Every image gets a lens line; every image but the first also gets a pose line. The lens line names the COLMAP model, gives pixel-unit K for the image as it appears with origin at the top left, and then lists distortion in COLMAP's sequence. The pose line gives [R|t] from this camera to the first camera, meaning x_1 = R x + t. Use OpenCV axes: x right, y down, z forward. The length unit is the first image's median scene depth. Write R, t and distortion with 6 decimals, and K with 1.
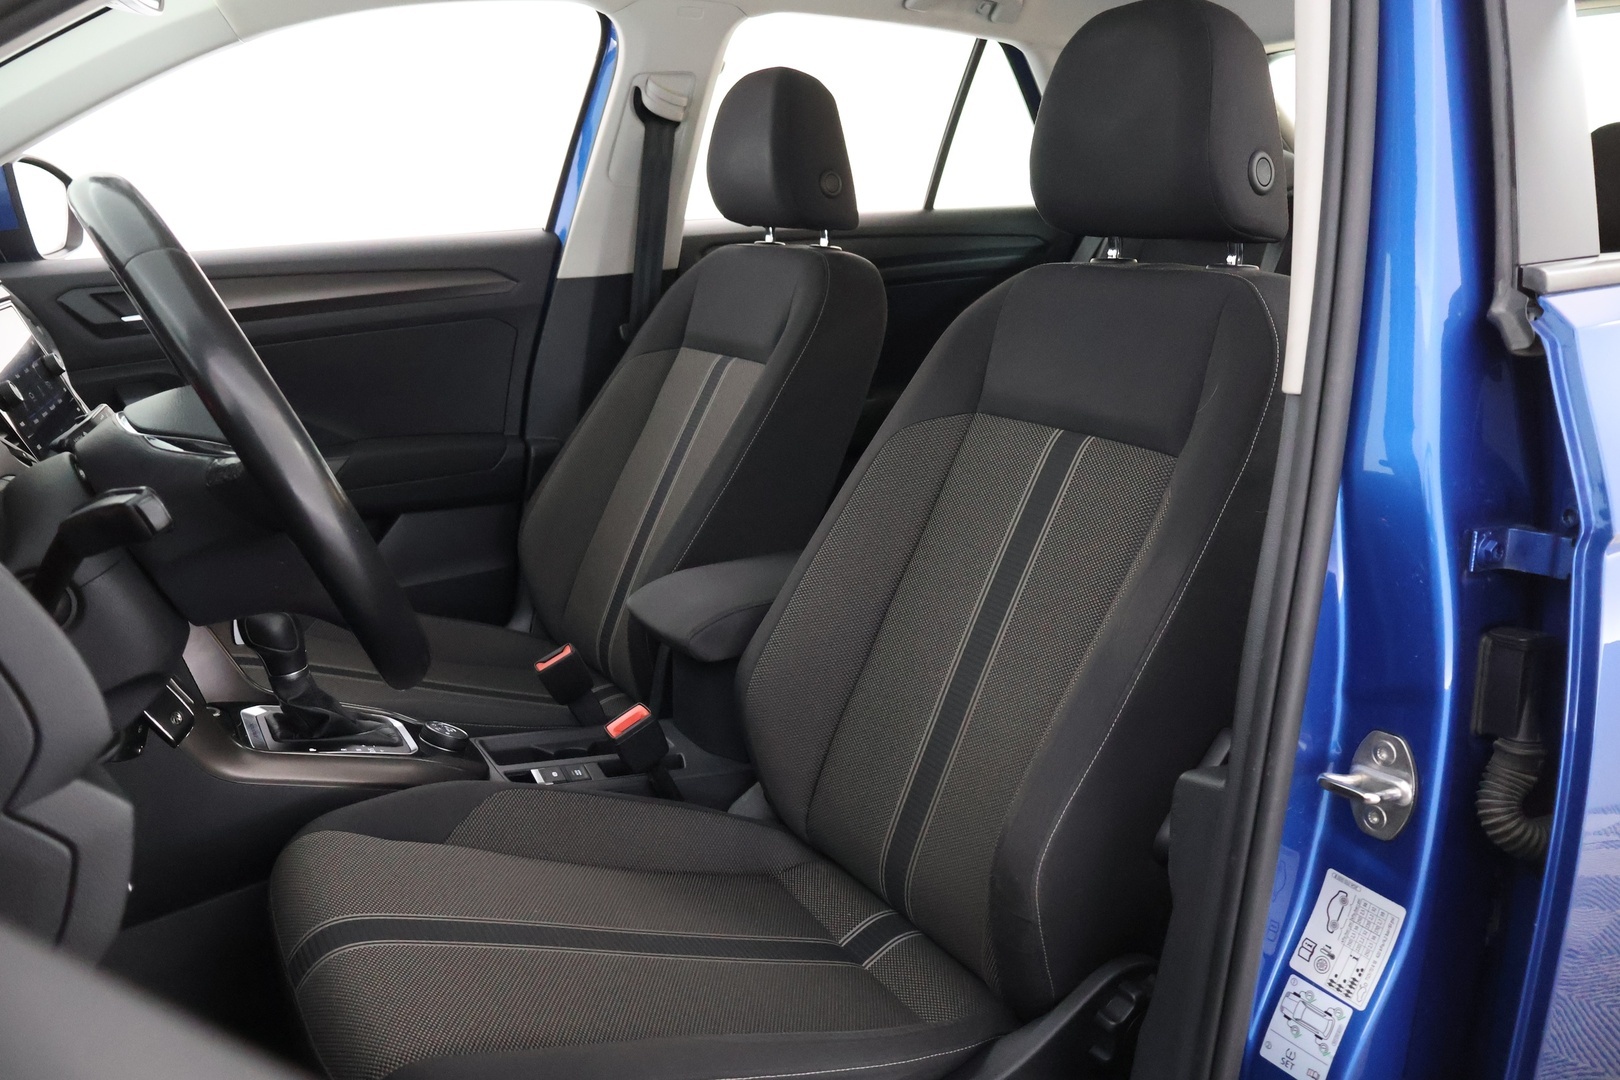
lens RADIAL K [[1359.5, 0, 810.0], [0, 1359.5, 540.0], [0, 0, 1]] dist [-0.001527, 0.078111]
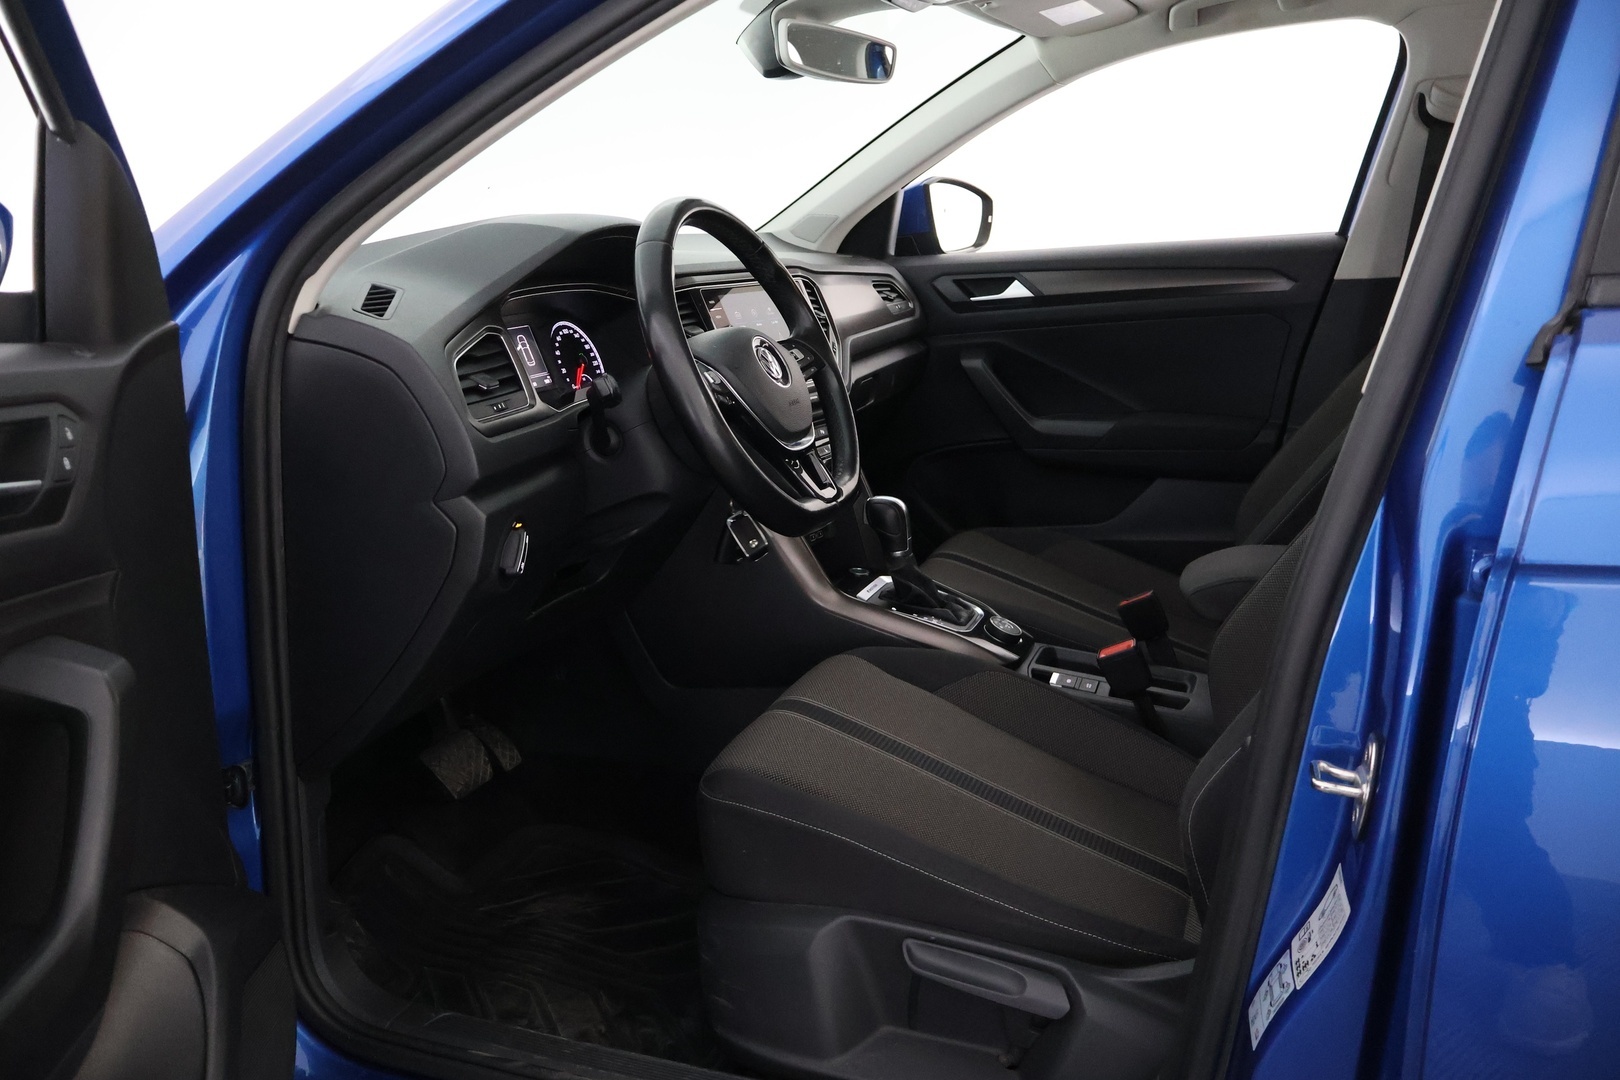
lens RADIAL K [[1359.5, 0, 810.0], [0, 1359.5, 540.0], [0, 0, 1]] dist [-0.001527, 0.078111]
pose [[0.659780, 0.175491, -0.730680, 0.383025], [-0.178619, 0.981105, 0.074350, -0.000371], [0.729921, 0.081458, 0.678660, 0.000190]]
